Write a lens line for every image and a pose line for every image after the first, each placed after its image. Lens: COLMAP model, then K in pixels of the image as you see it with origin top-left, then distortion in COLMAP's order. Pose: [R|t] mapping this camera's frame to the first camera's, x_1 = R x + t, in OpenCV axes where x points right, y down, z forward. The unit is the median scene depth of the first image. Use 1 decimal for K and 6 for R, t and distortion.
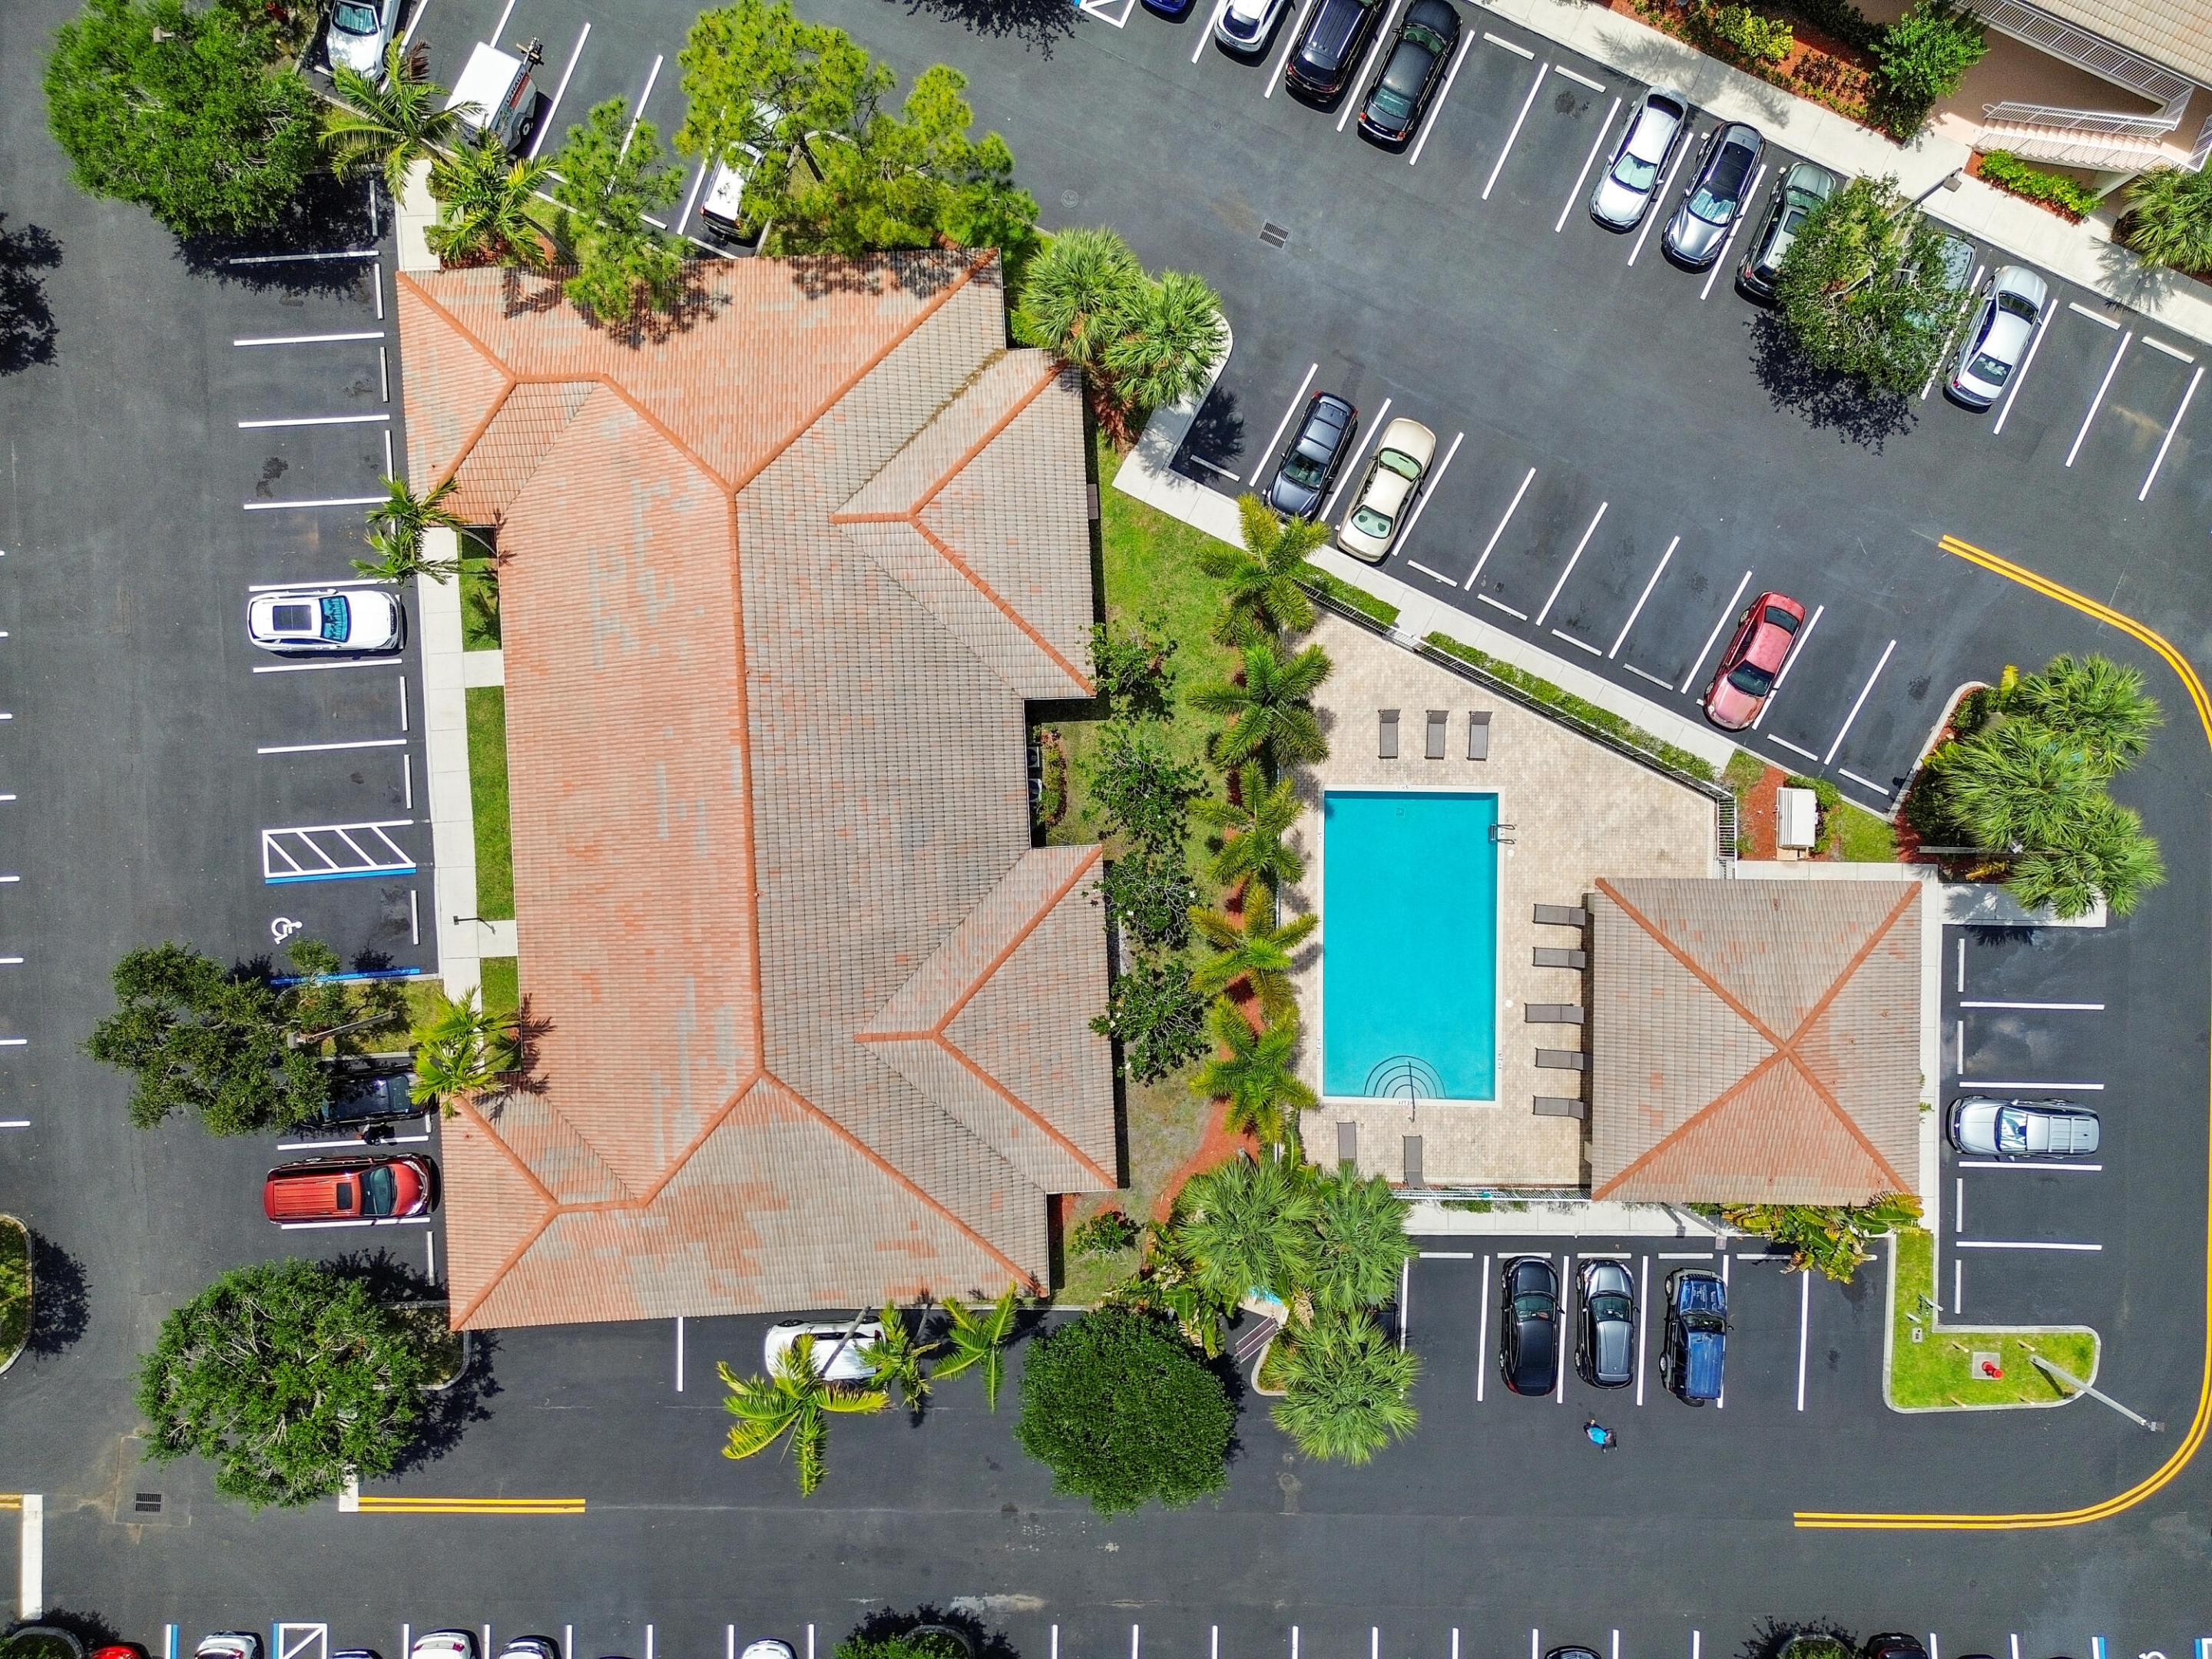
lens RADIAL K [[1527.2, 0, 1106.0], [0, 1527.2, 829.5], [0, 0, 1]] dist [0.083693, -0.171517]
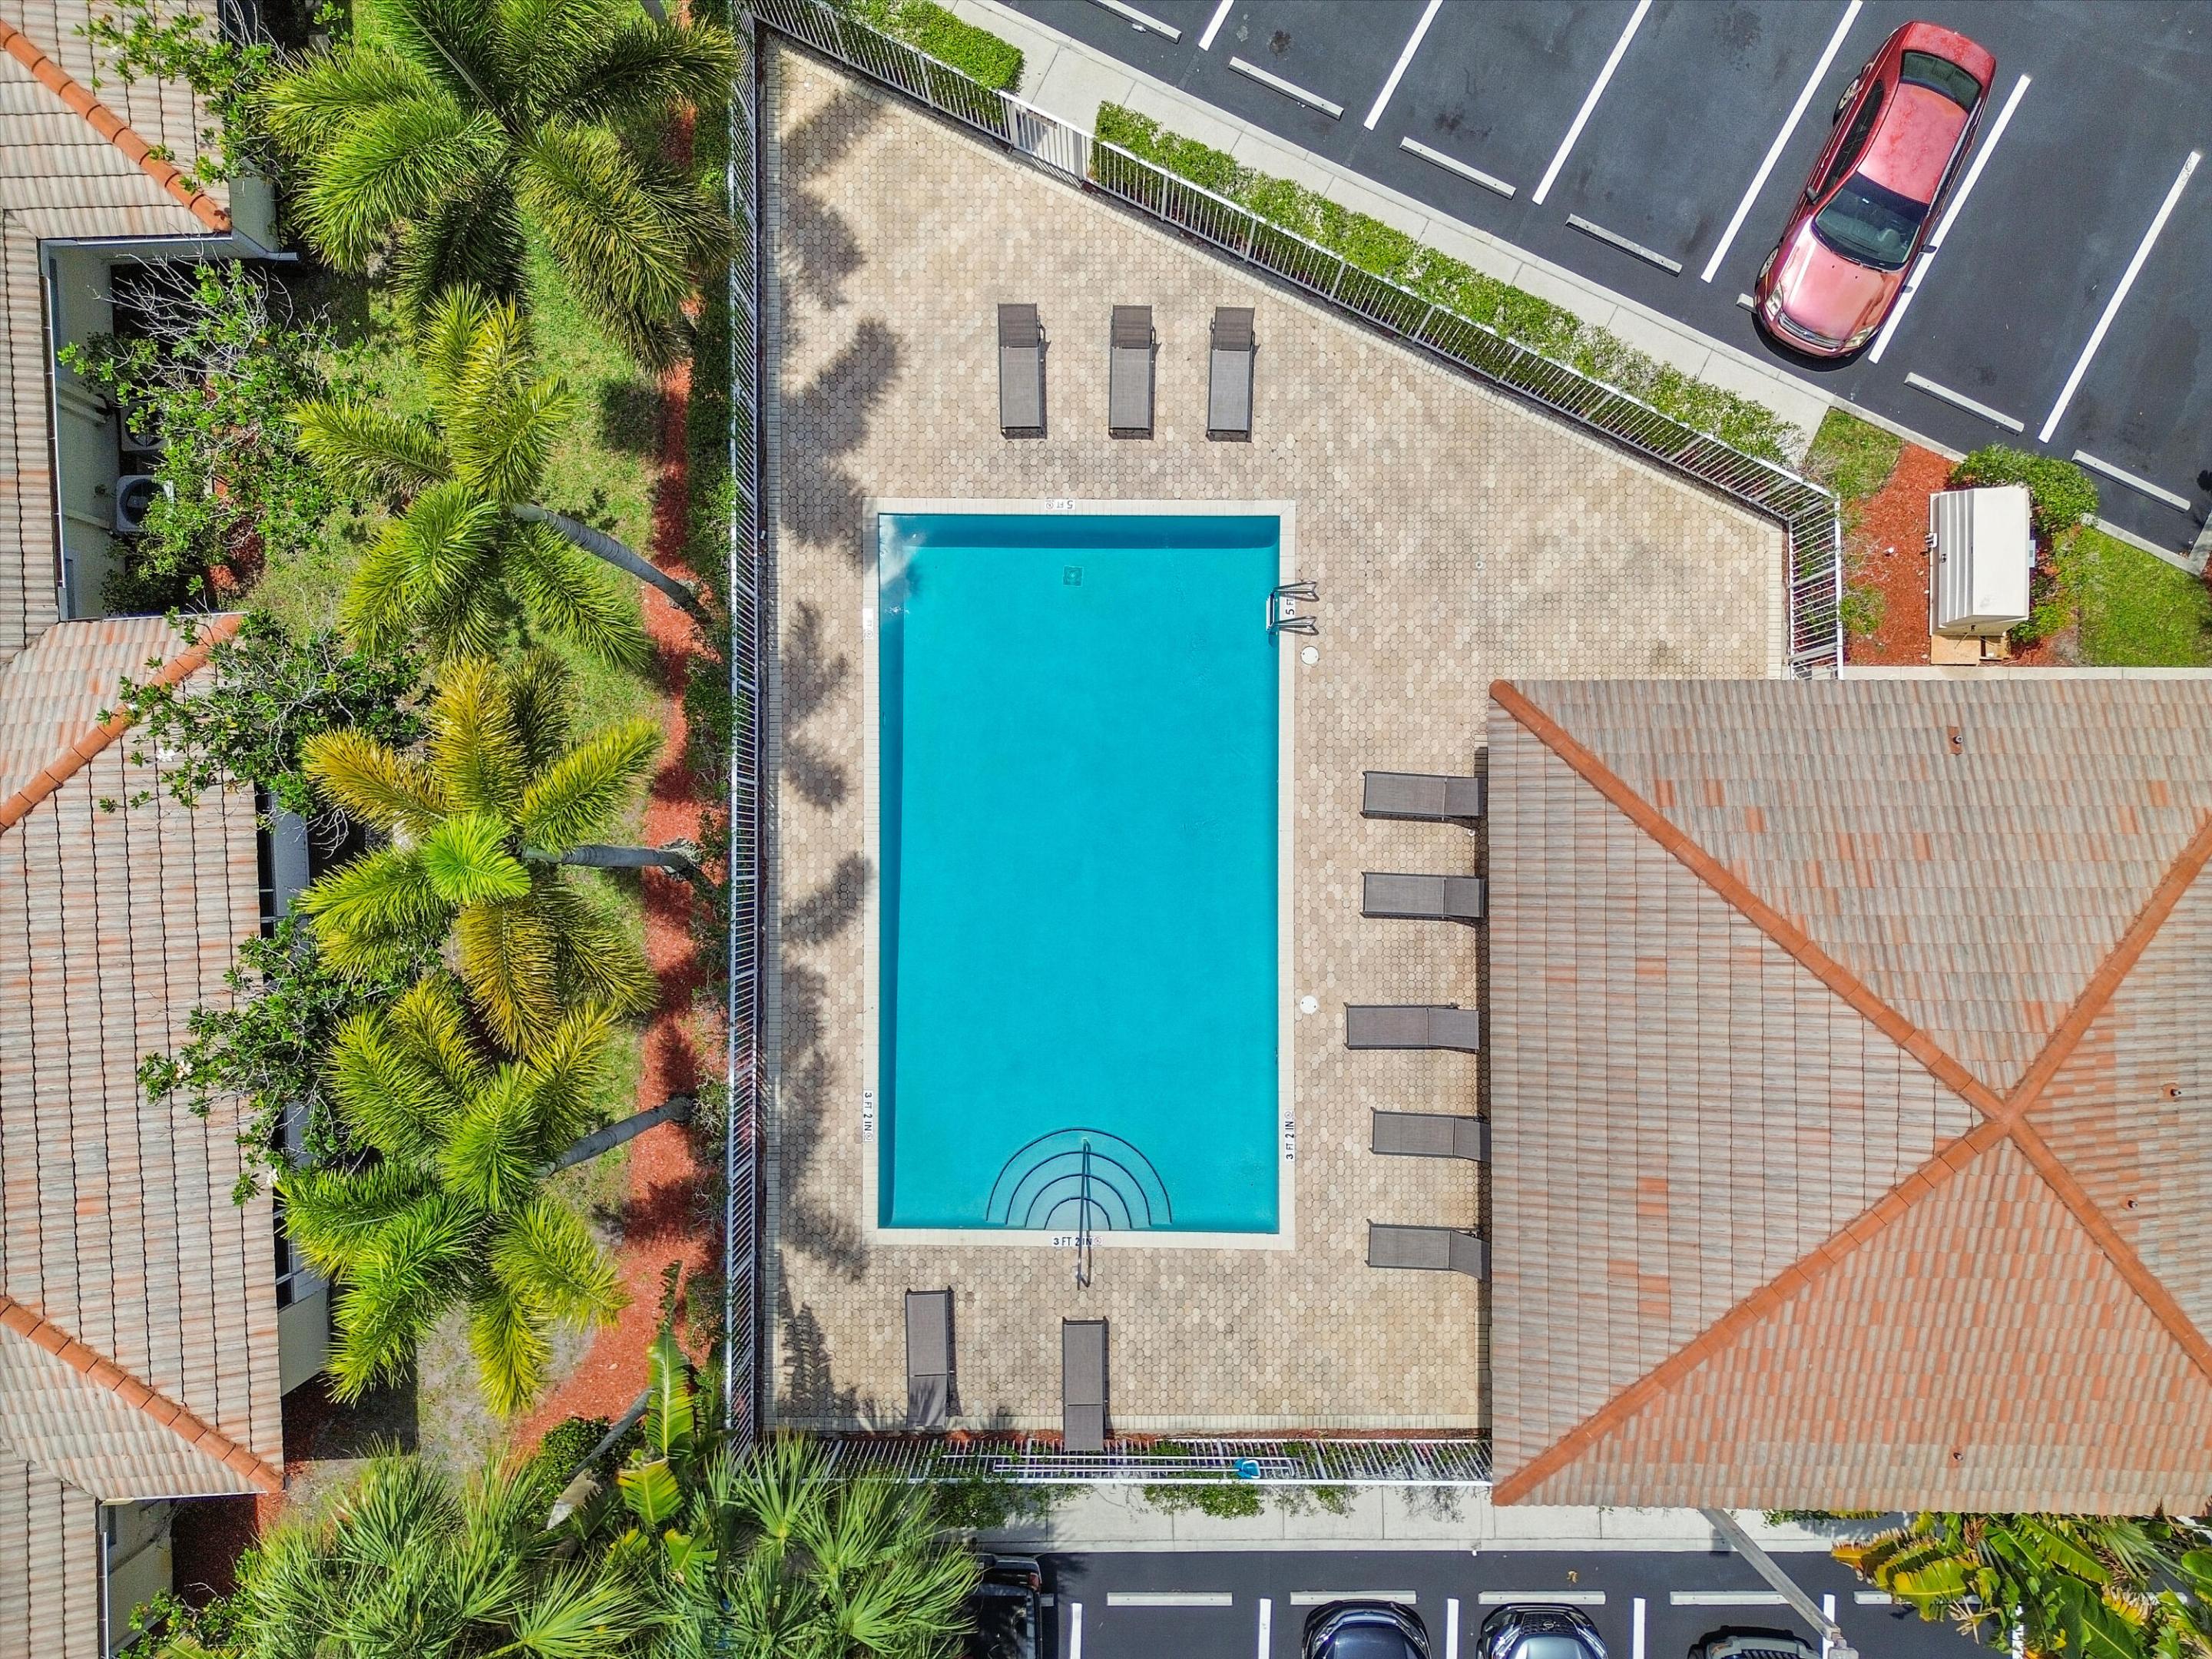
lens RADIAL K [[1548.9, 0, 1106.0], [0, 1548.9, 829.5], [0, 0, 1]] dist [0.060292, -0.048893]
pose [[0.999954, -0.008990, -0.003317, 0.207993], [0.008928, 0.999794, -0.018251, 0.071893], [0.003480, 0.018221, 0.999828, 0.566612]]
